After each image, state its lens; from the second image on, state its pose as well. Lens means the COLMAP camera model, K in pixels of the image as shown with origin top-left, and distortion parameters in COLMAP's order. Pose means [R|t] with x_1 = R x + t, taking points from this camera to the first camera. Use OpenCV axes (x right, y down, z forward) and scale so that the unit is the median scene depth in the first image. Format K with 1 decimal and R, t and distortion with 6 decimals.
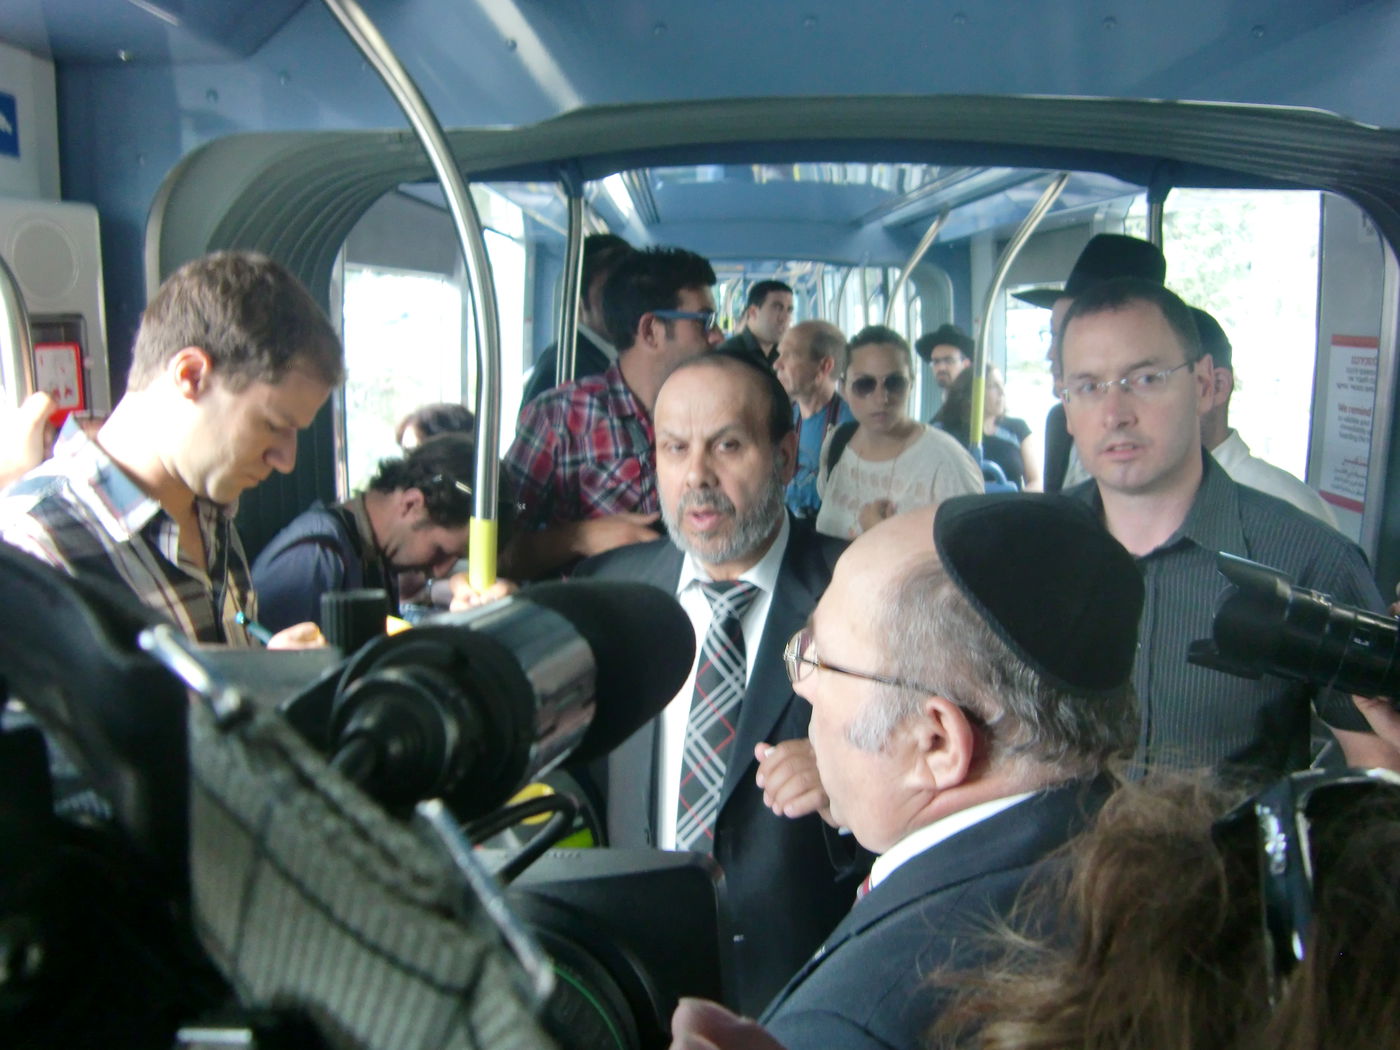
lens RADIAL K [[1148.5, 0, 700.0], [0, 1148.5, 525.0], [0, 0, 1]] dist [-0.113786, 0.131617]
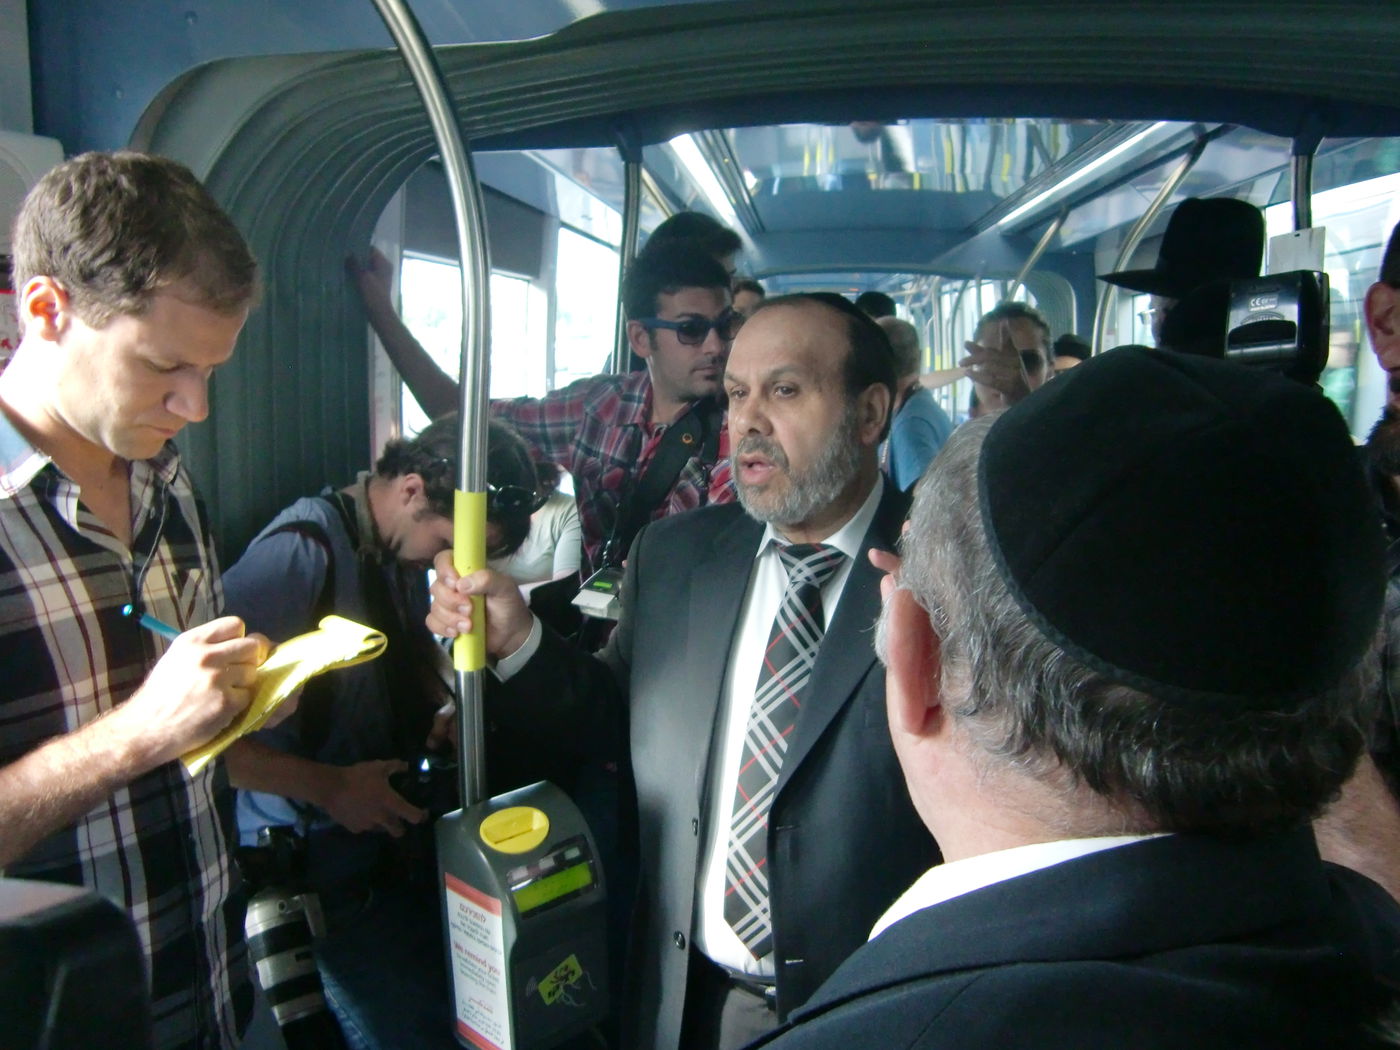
lens RADIAL K [[1148.5, 0, 700.0], [0, 1148.5, 525.0], [0, 0, 1]] dist [-0.113786, 0.131617]
pose [[0.993949, 0.017723, -0.108399, 0.061778], [-0.020388, 0.999515, -0.023531, 0.024052], [0.107930, 0.025599, 0.993829, 0.145255]]
